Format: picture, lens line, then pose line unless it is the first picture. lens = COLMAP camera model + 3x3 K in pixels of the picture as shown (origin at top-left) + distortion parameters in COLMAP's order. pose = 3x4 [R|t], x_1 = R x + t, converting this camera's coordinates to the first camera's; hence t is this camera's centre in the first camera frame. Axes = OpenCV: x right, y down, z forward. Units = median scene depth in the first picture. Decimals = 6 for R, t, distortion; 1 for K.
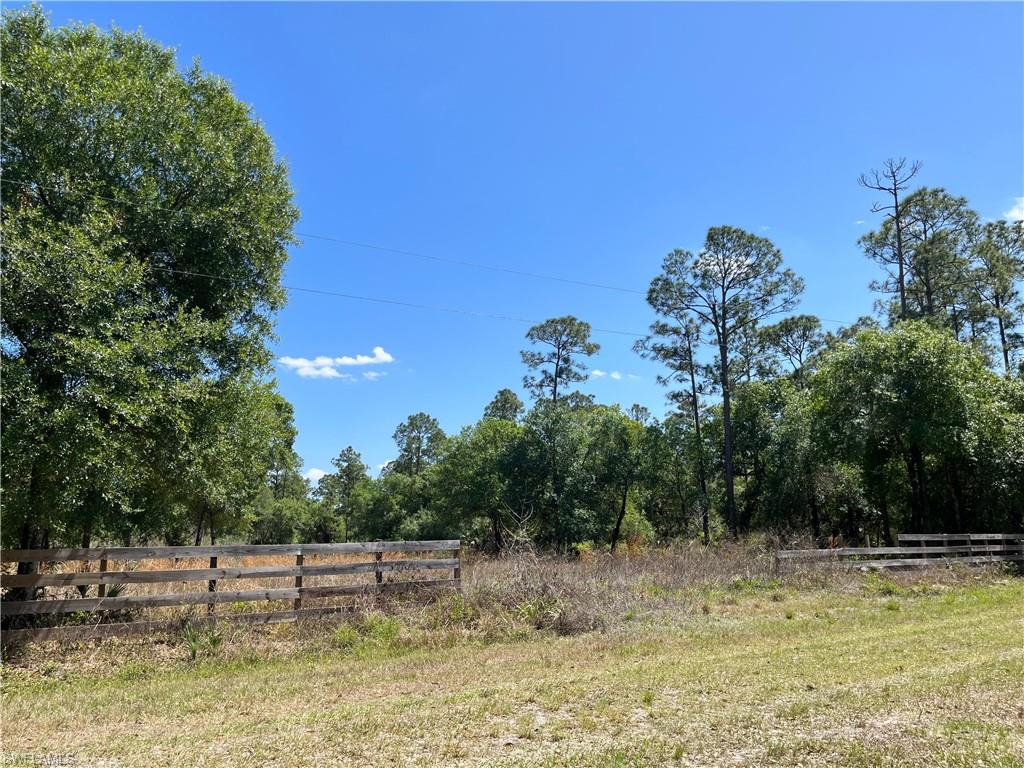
lens RADIAL K [[782.8, 0, 512.0], [0, 782.8, 384.0], [0, 0, 1]] dist [0.083427, -0.104368]
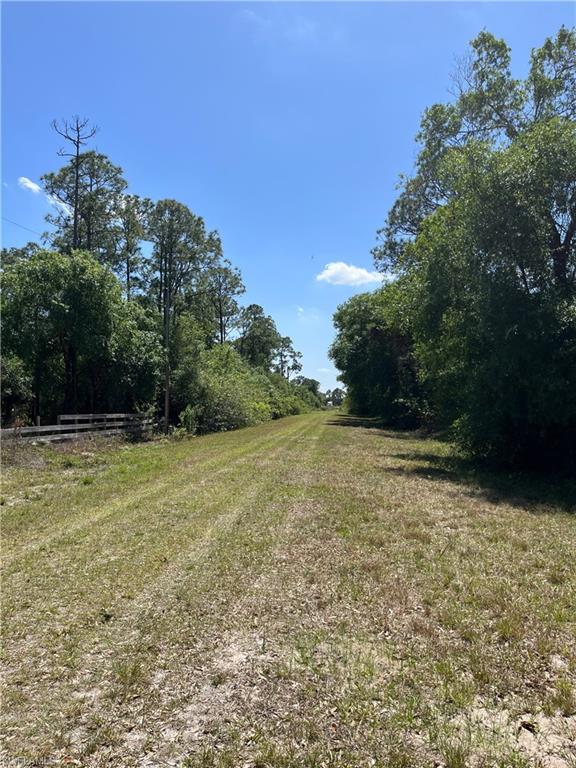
lens RADIAL K [[588.7, 0, 288.2], [0, 588.7, 382.2], [0, 0, 1]] dist [0.066838, -0.093809]
pose [[0.650792, 0.038927, 0.758258, 0.002996], [-0.142893, 0.987118, 0.071965, 0.014128], [-0.745689, -0.155184, 0.647971, 0.099927]]
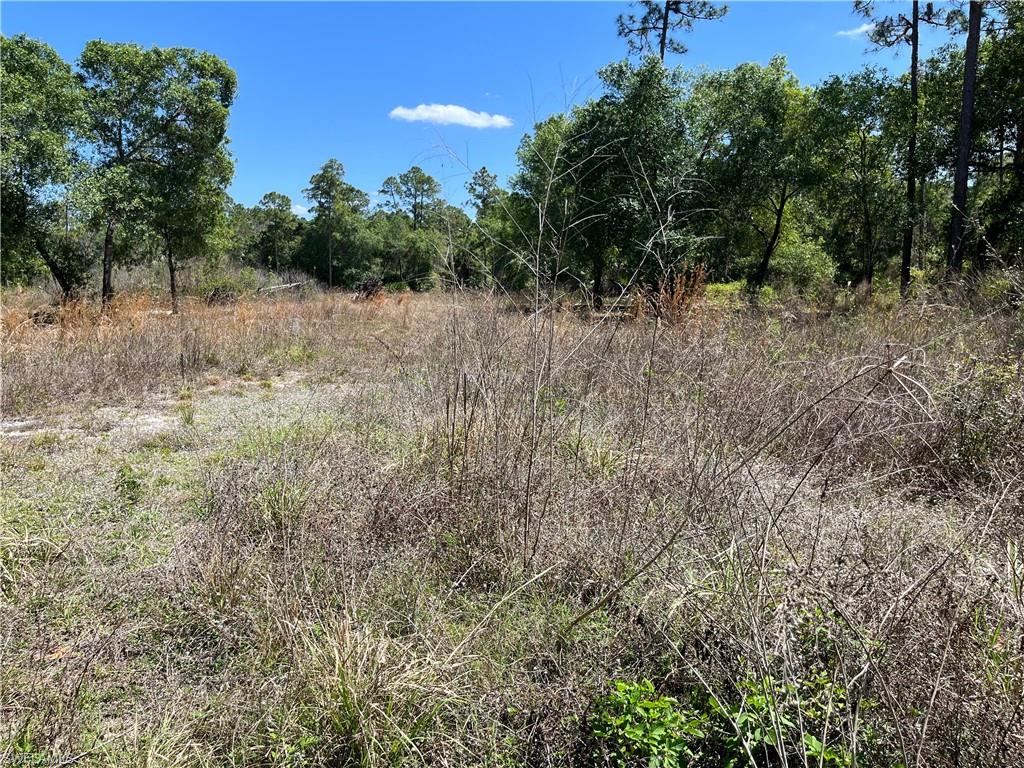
lens RADIAL K [[784.9, 0, 506.0], [0, 784.9, 384.8], [0, 0, 1]] dist [0.066838, -0.093809]
pose [[0.962251, 0.048932, -0.267730, 0.183753], [0.040932, 0.946498, 0.320104, 0.100895], [0.269069, -0.318979, 0.908765, 0.524903]]
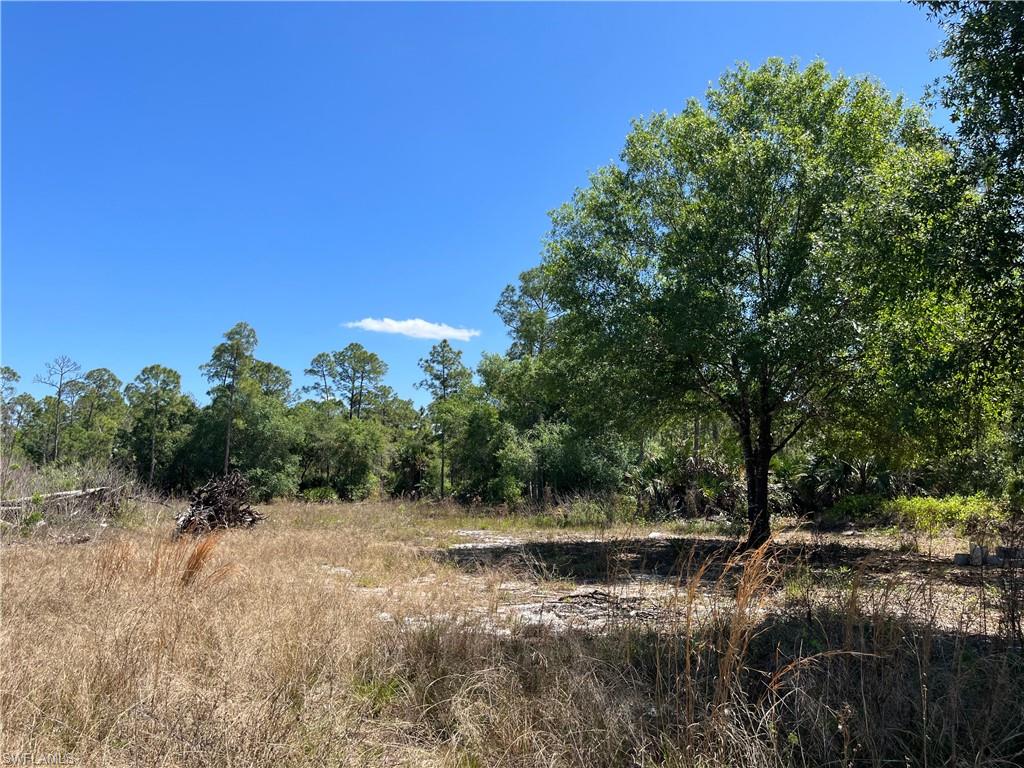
lens RADIAL K [[768.2, 0, 506.9], [0, 768.2, 383.9], [0, 0, 1]] dist [0.066156, -0.088426]
pose [[0.980385, -0.003526, -0.197061, -0.096908], [0.015942, 0.997983, 0.061456, 0.256368], [0.196446, -0.063392, 0.978463, 1.259450]]
